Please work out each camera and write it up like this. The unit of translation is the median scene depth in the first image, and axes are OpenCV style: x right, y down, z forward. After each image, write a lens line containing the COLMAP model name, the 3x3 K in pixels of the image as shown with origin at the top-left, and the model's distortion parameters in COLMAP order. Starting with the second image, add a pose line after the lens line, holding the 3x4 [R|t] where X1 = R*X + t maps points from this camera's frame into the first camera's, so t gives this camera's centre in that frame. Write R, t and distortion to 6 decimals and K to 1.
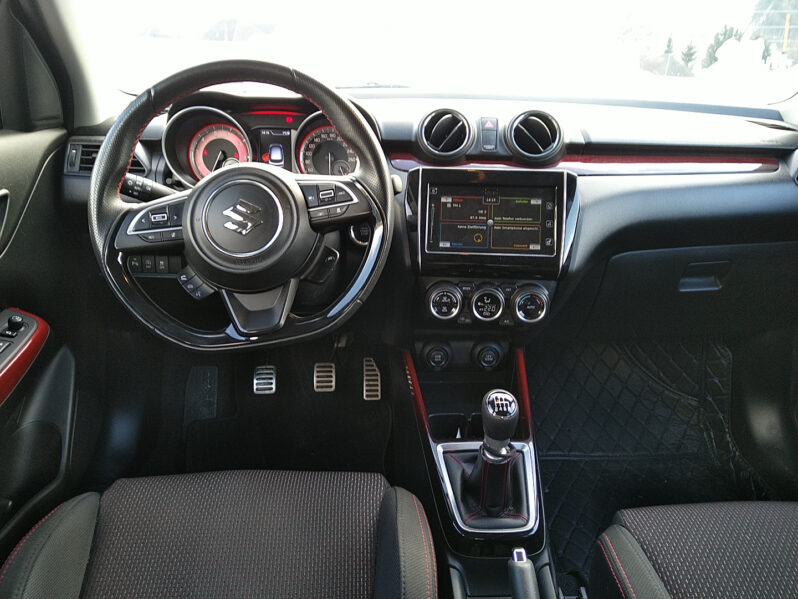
lens RADIAL K [[613.3, 0, 399.0], [0, 613.3, 299.5], [0, 0, 1]] dist [0.071982, -0.135344]
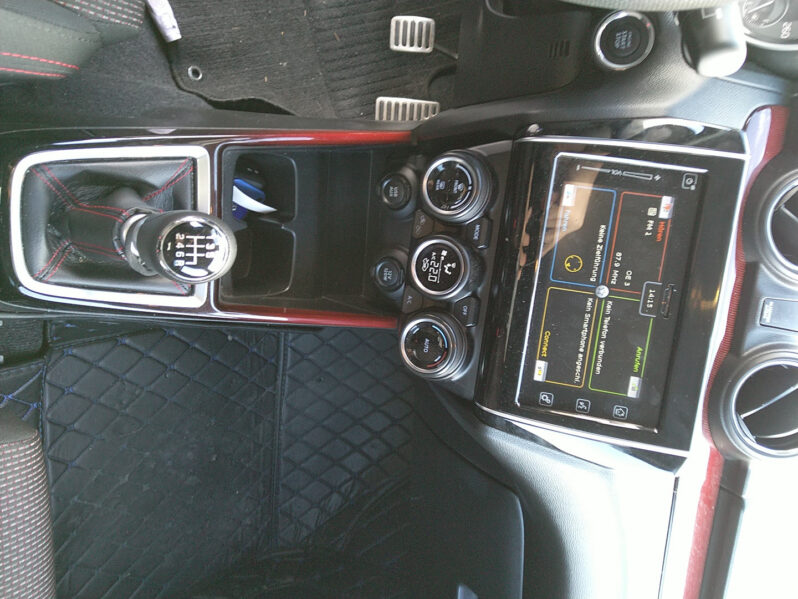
lens RADIAL K [[613.3, 0, 399.0], [0, 613.3, 299.5], [0, 0, 1]] dist [0.071982, -0.135344]
pose [[-0.094593, 0.987002, 0.129923, 0.103358], [-0.956733, -0.126203, 0.262174, -0.097748], [0.275163, -0.099501, 0.956235, 0.467323]]
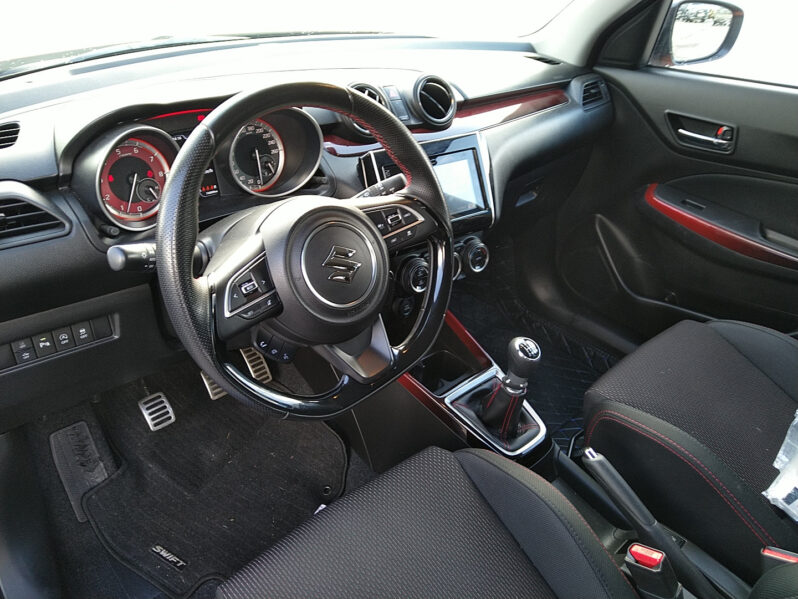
lens RADIAL K [[613.3, 0, 399.0], [0, 613.3, 299.5], [0, 0, 1]] dist [0.071982, -0.135344]
pose [[0.758519, -0.319083, 0.568186, -0.563392], [0.209584, 0.945045, 0.250928, -0.228390], [-0.617028, -0.071251, 0.783709, 0.177890]]
